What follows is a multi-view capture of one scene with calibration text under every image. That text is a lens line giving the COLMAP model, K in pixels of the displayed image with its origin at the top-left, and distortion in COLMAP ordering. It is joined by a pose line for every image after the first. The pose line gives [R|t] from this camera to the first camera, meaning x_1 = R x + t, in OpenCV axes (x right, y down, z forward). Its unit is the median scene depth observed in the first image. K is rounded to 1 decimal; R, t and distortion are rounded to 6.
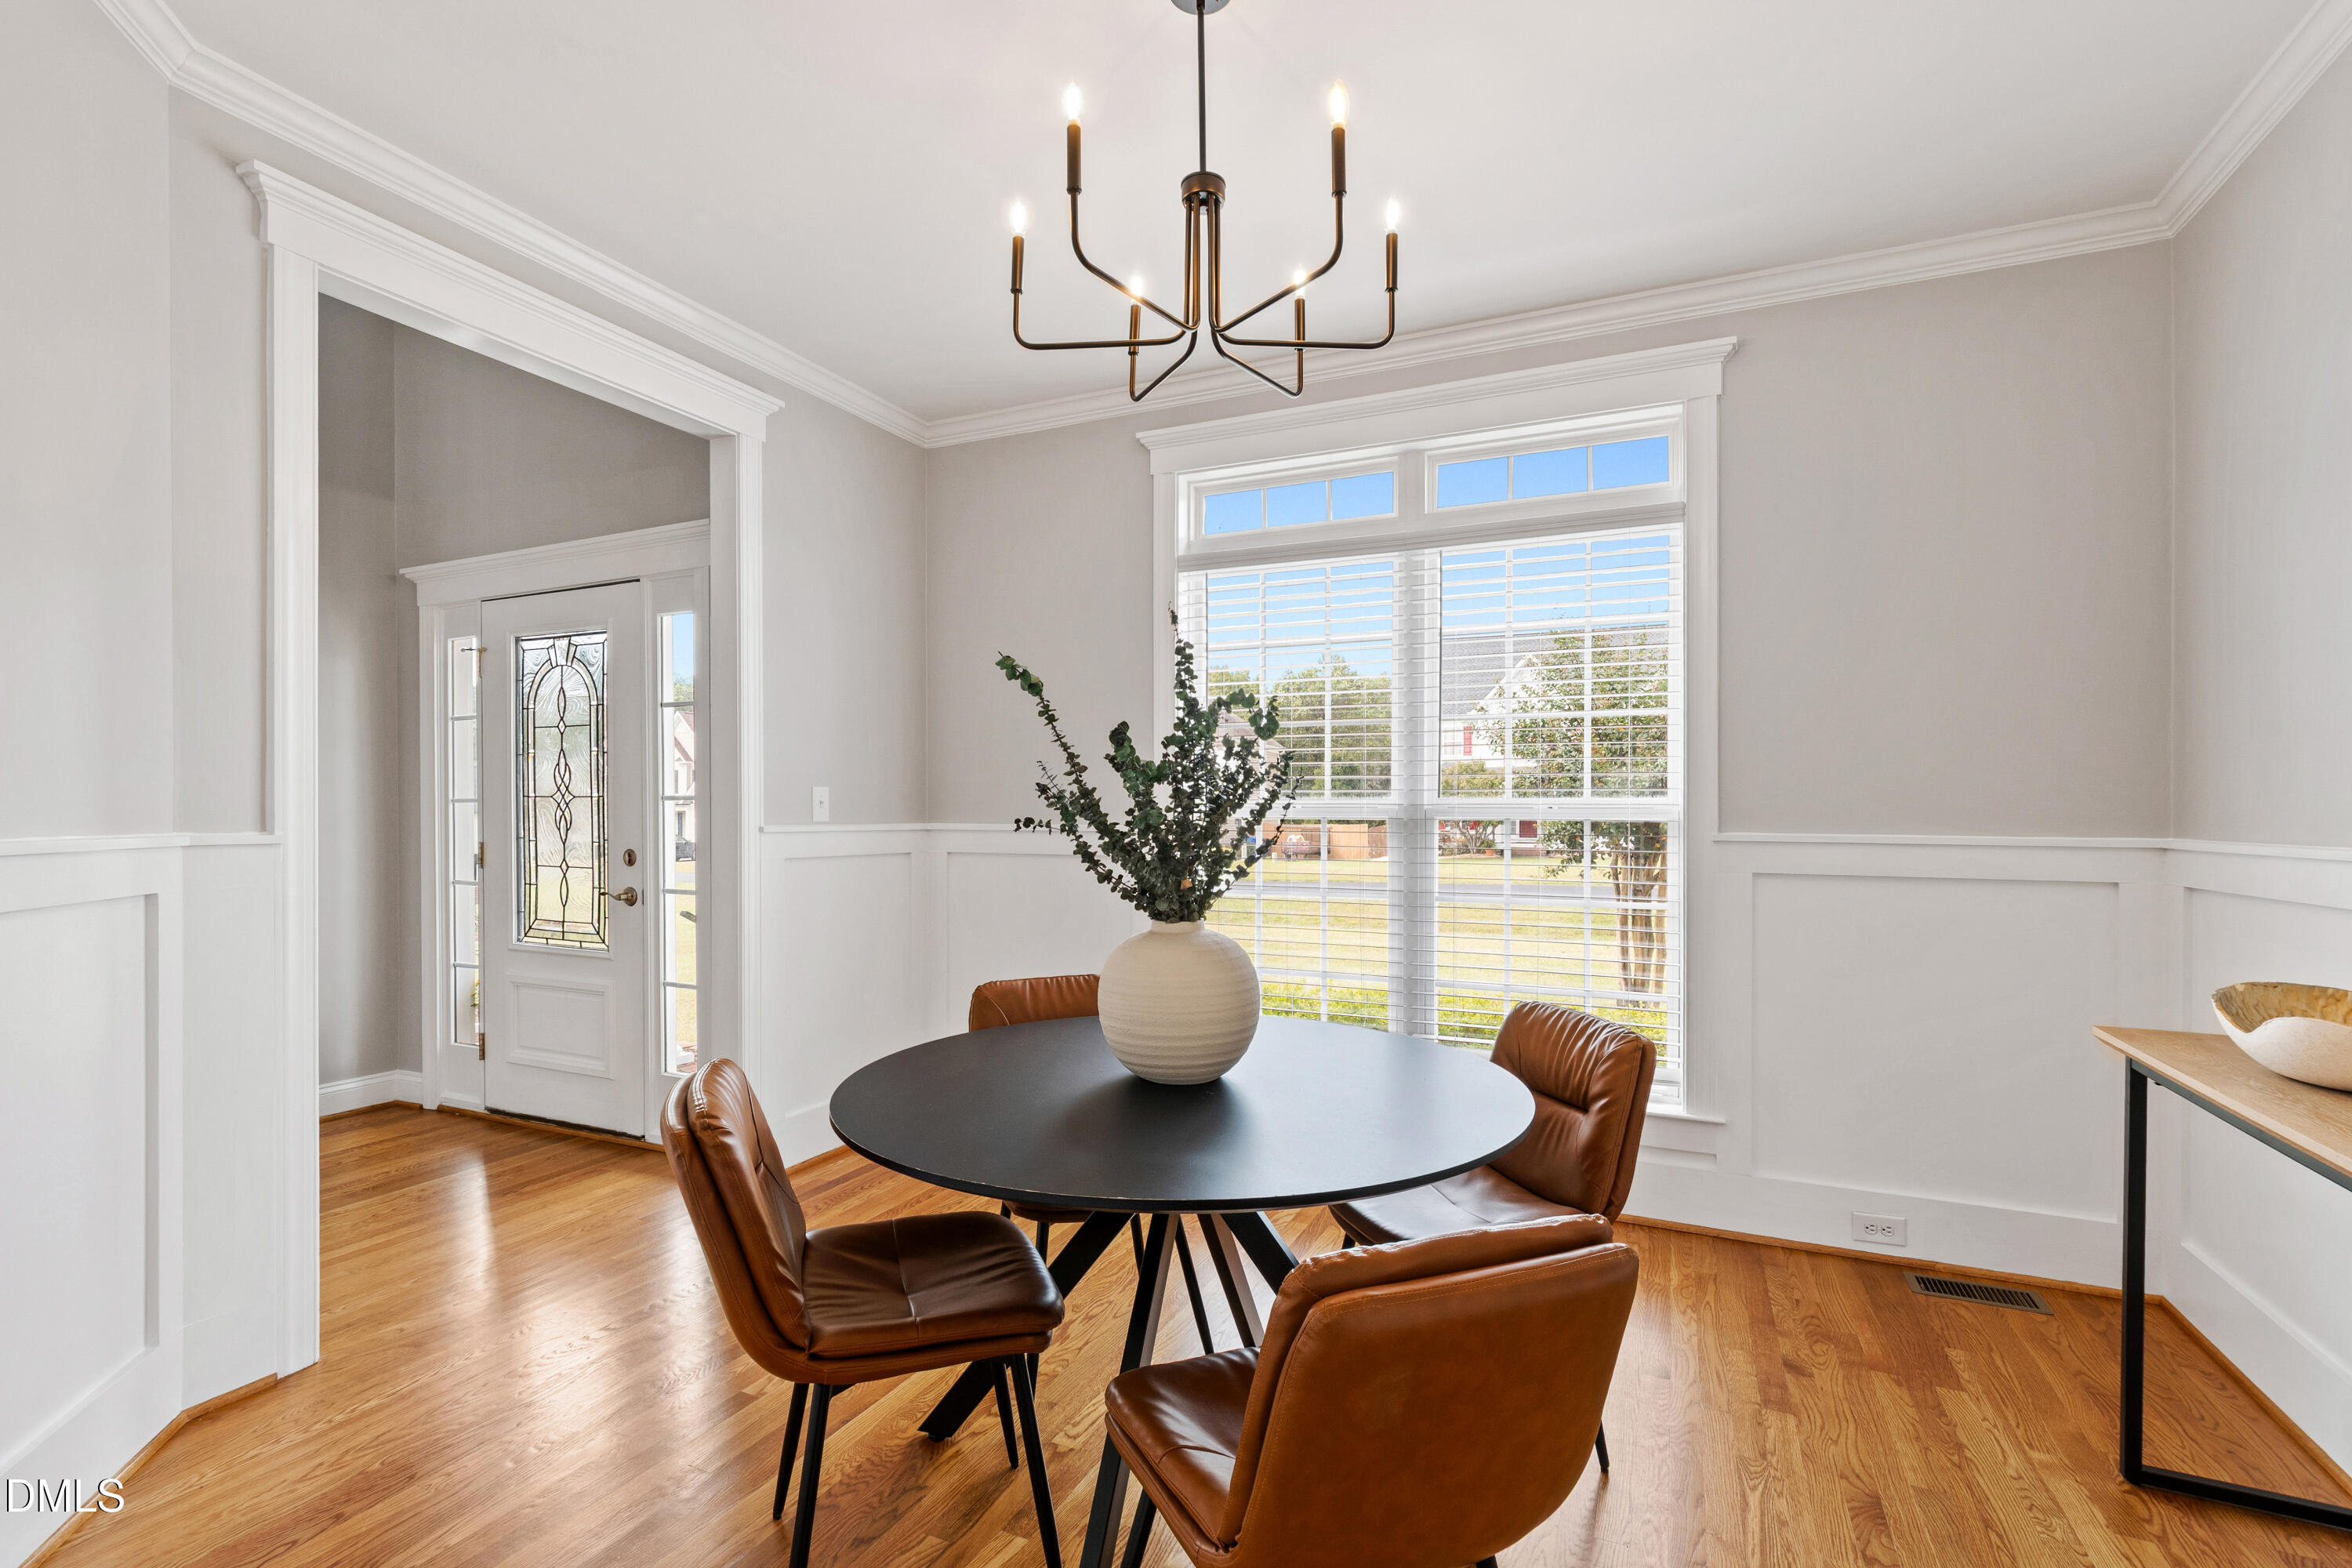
lens RADIAL K [[1059.5, 0, 1223.7], [0, 1059.5, 821.0], [0, 0, 1]] dist [0.001056, 0.000367]
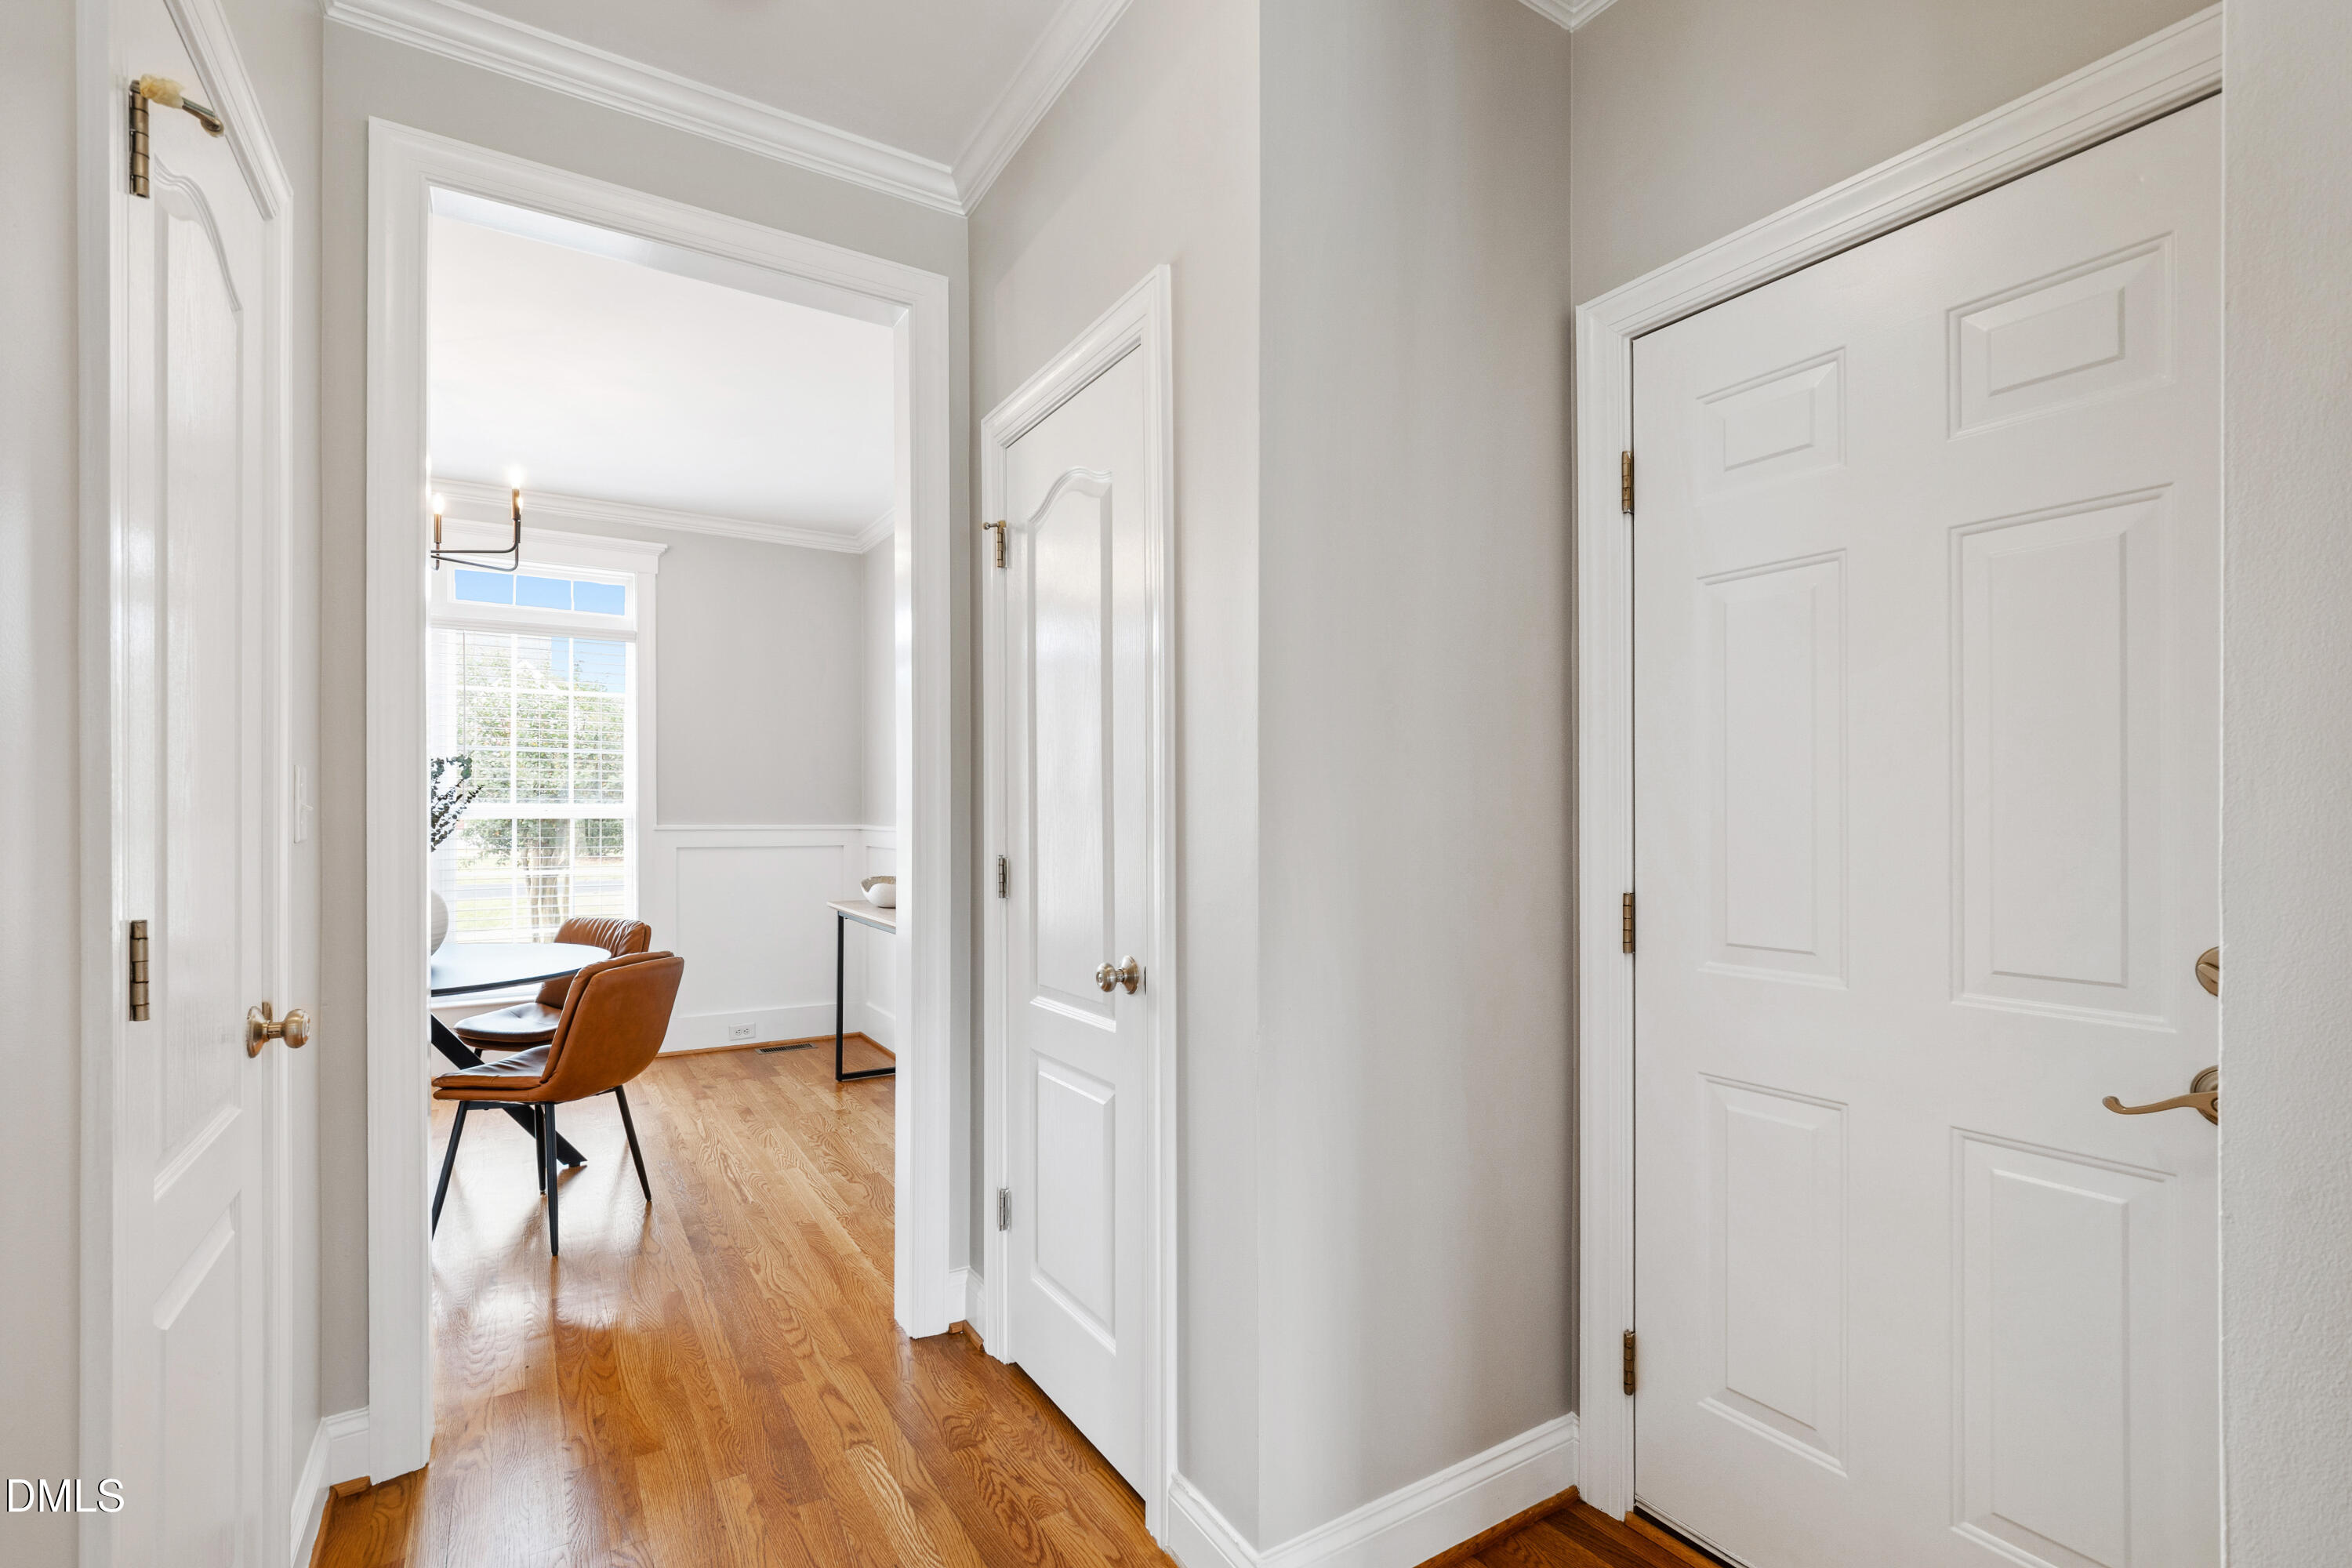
lens RADIAL K [[1037.4, 0, 1161.7], [0, 1037.4, 806.9], [0, 0, 1]] dist [0.001975, 0.000395]
pose [[0.575161, 0.001691, 0.818038, -0.524933], [0.007780, 0.999941, -0.007537, 0.001287], [-0.818003, 0.010700, 0.575114, -0.765532]]
